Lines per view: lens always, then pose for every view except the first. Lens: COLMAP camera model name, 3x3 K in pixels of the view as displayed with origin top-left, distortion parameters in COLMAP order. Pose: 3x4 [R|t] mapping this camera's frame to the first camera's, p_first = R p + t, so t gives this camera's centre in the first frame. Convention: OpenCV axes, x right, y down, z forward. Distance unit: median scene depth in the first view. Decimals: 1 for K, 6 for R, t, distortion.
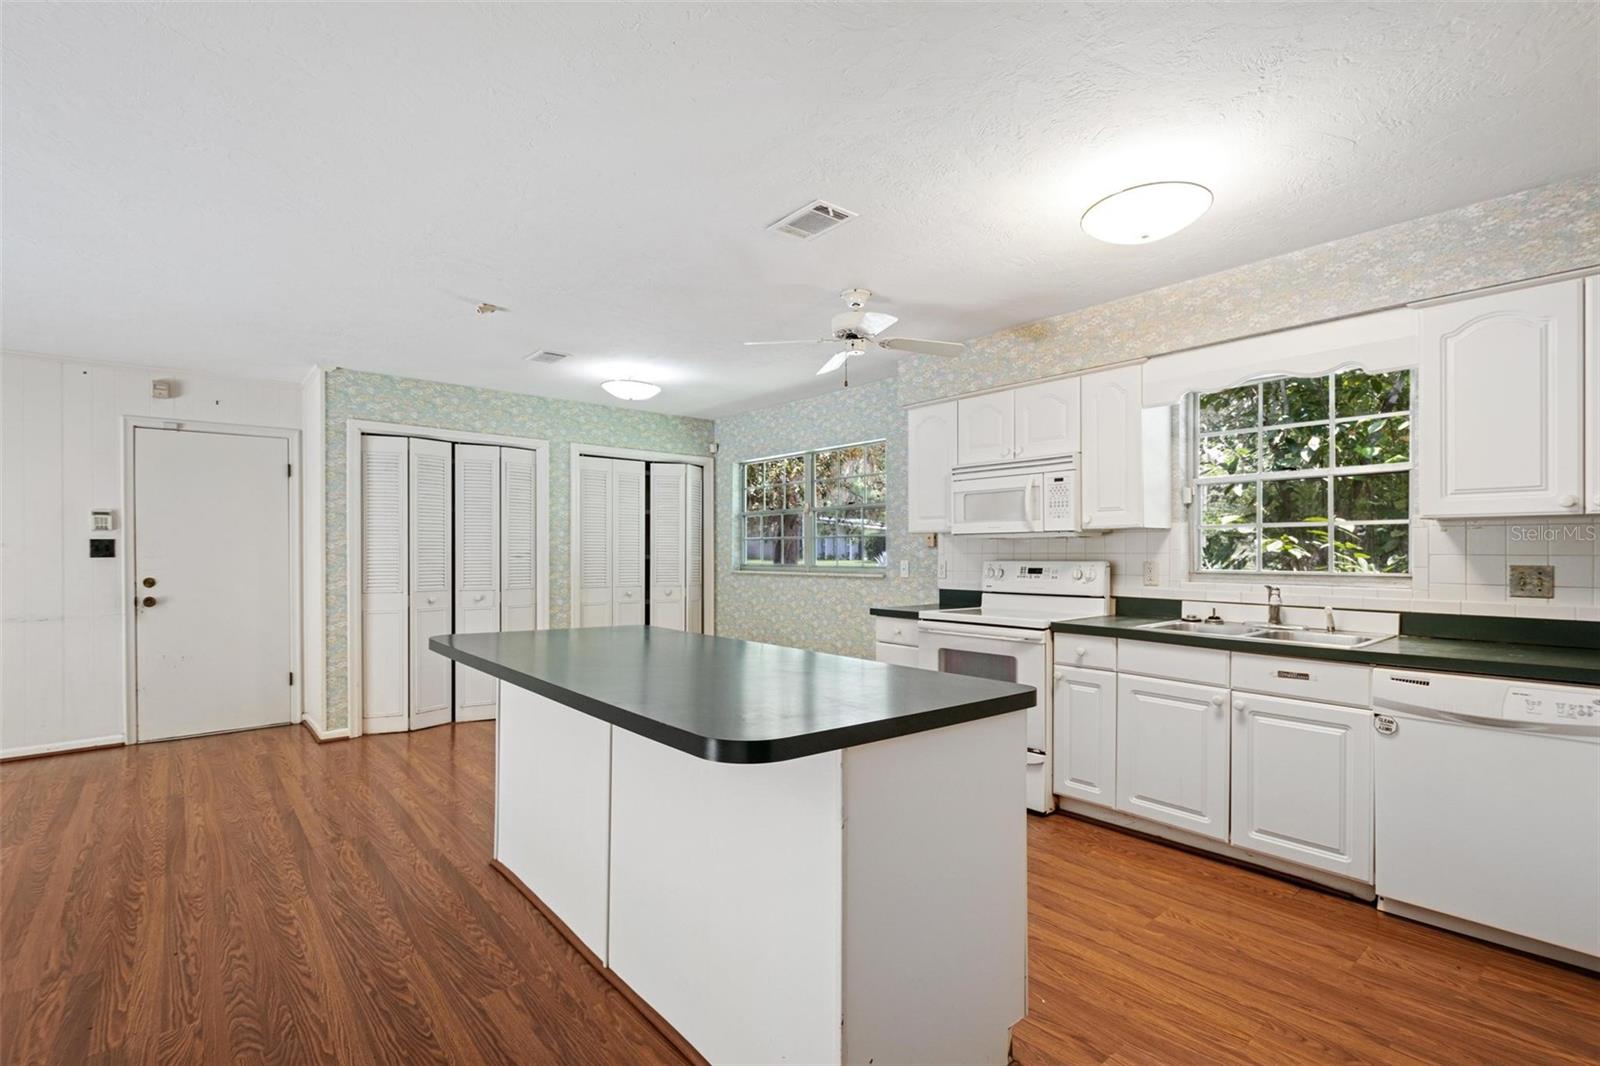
lens RADIAL K [[742.0, 0, 810.8], [0, 742.0, 550.2], [0, 0, 1]] dist [0.002403, -0.003555]
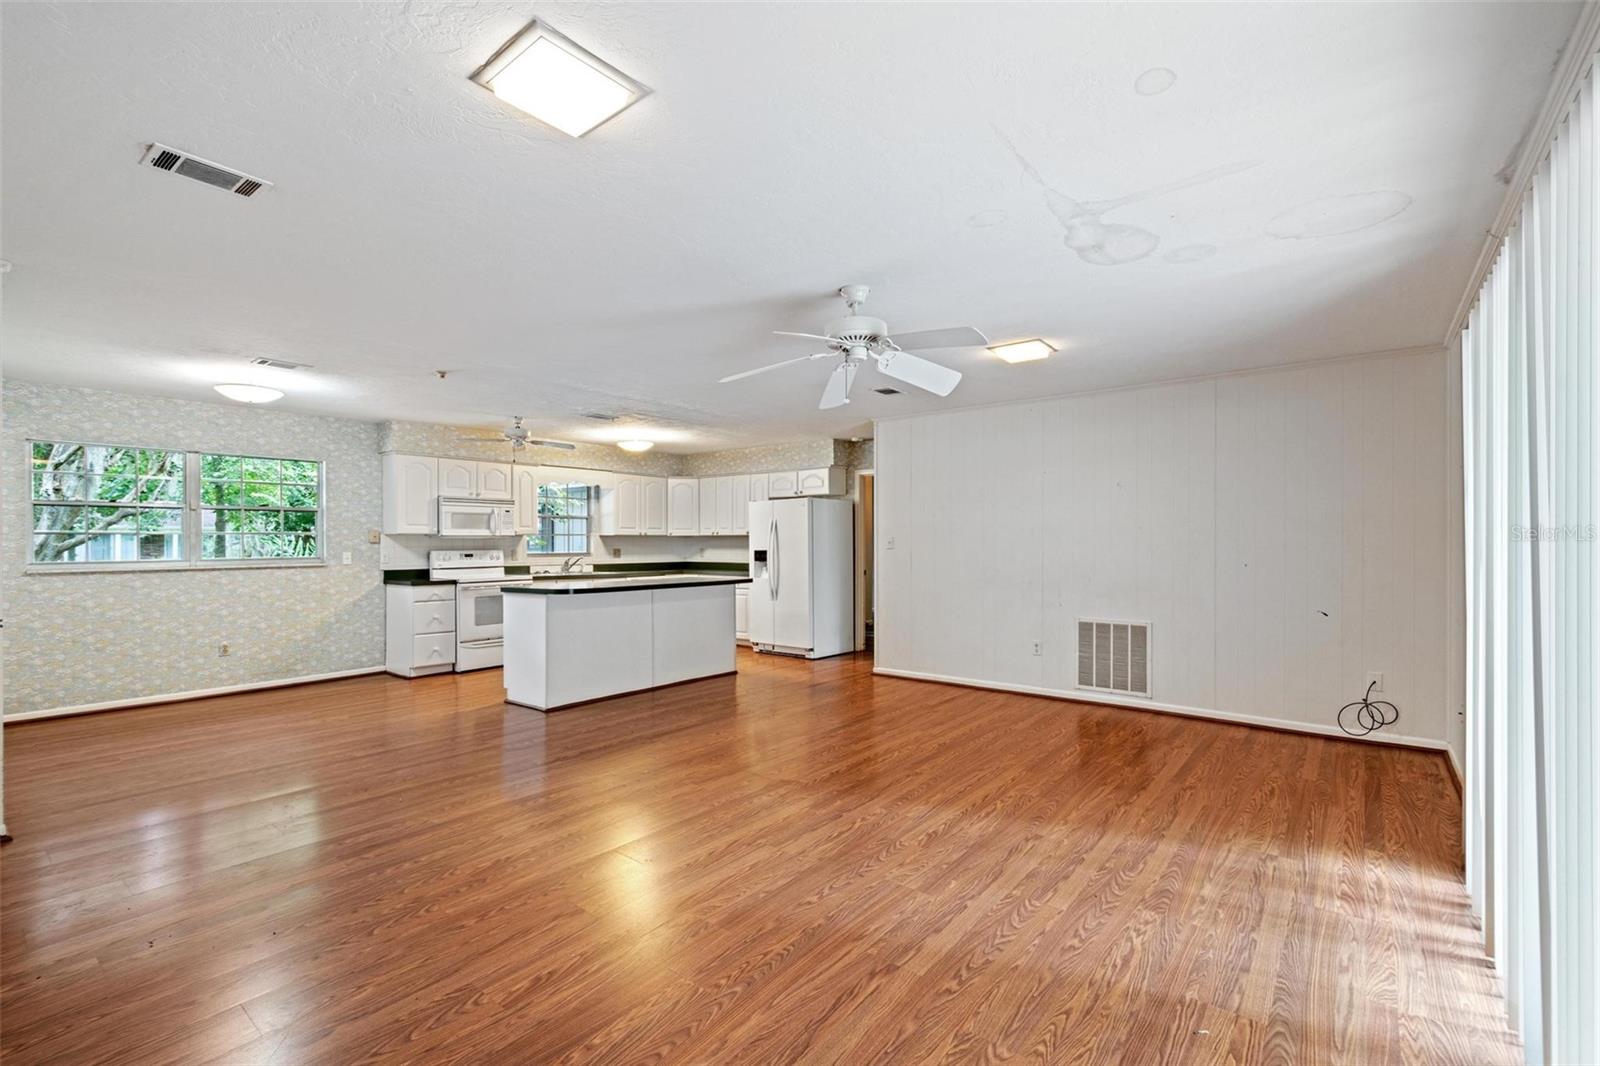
lens RADIAL K [[700.8, 0, 803.0], [0, 700.8, 544.3], [0, 0, 1]] dist [0.009331, -0.001673]
pose [[-0.190377, 0.000506, 0.981711, -1.673117], [0.001982, 0.999998, -0.000131, 0.000908], [-0.981709, 0.001921, -0.190377, 0.511820]]
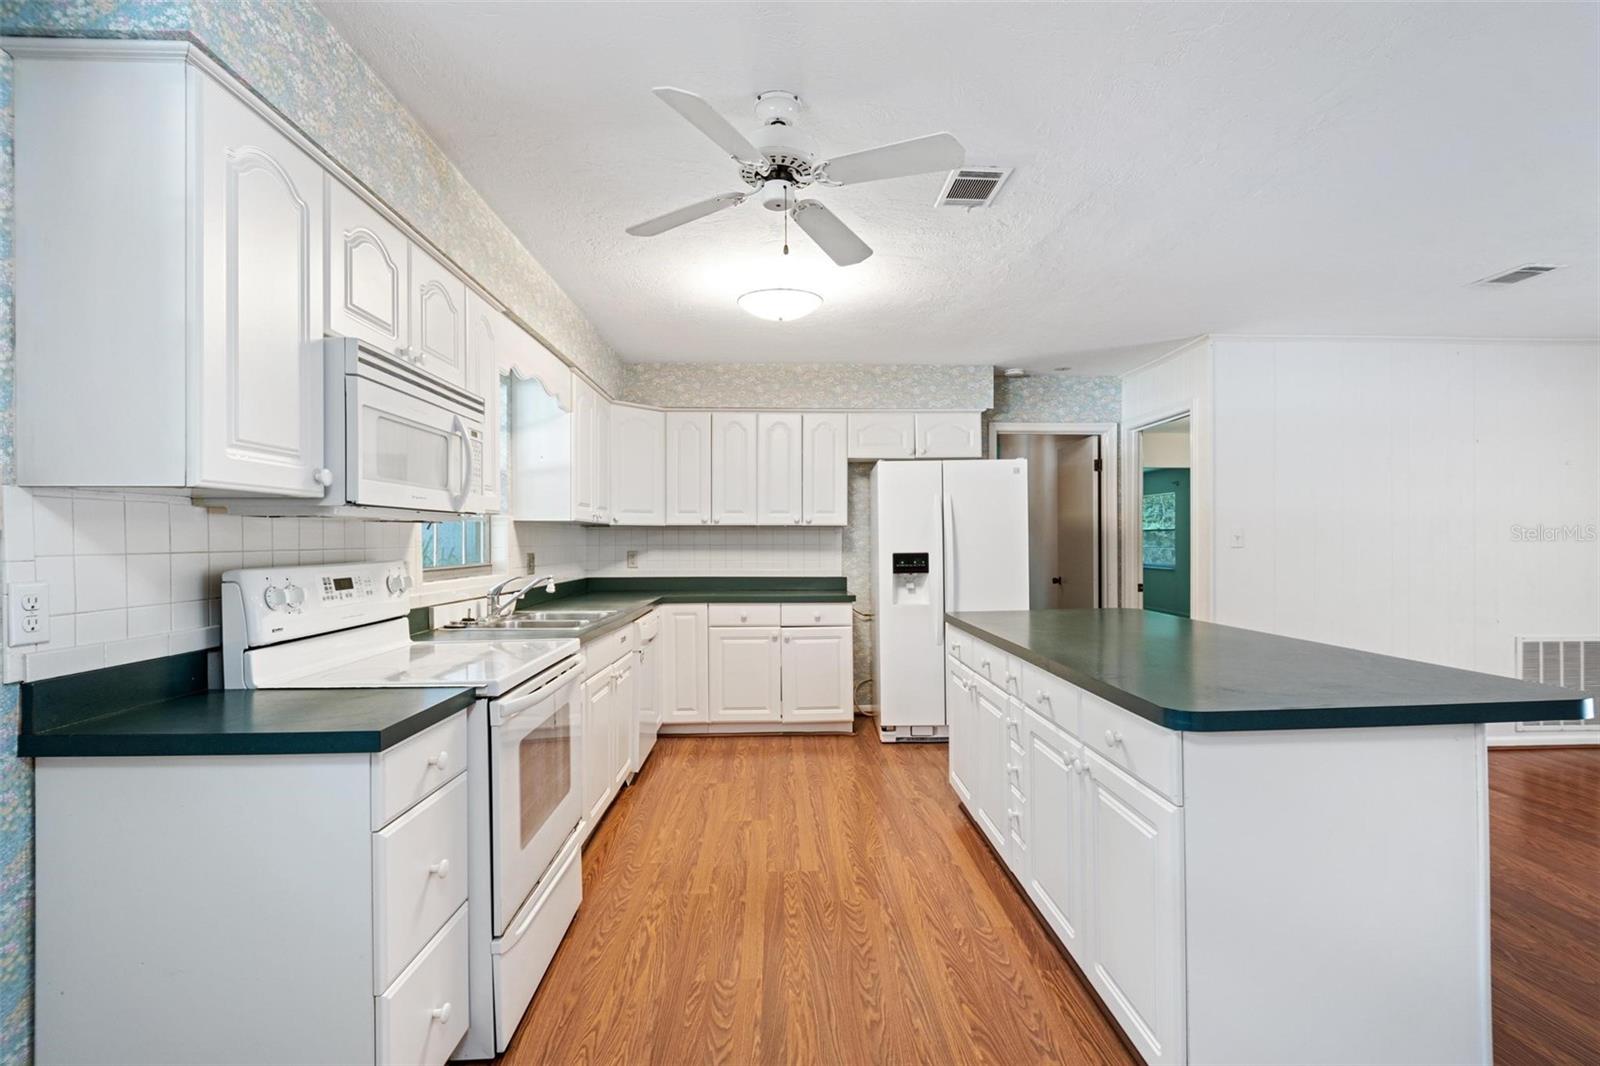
lens RADIAL K [[742.0, 0, 806.3], [0, 742.0, 541.5], [0, 0, 1]] dist [0.002403, -0.003555]
pose [[-0.784634, 0.004879, 0.619940, -0.272640], [0.005210, 0.999986, -0.001275, 0.000931], [-0.619937, 0.002230, -0.784648, 1.233722]]
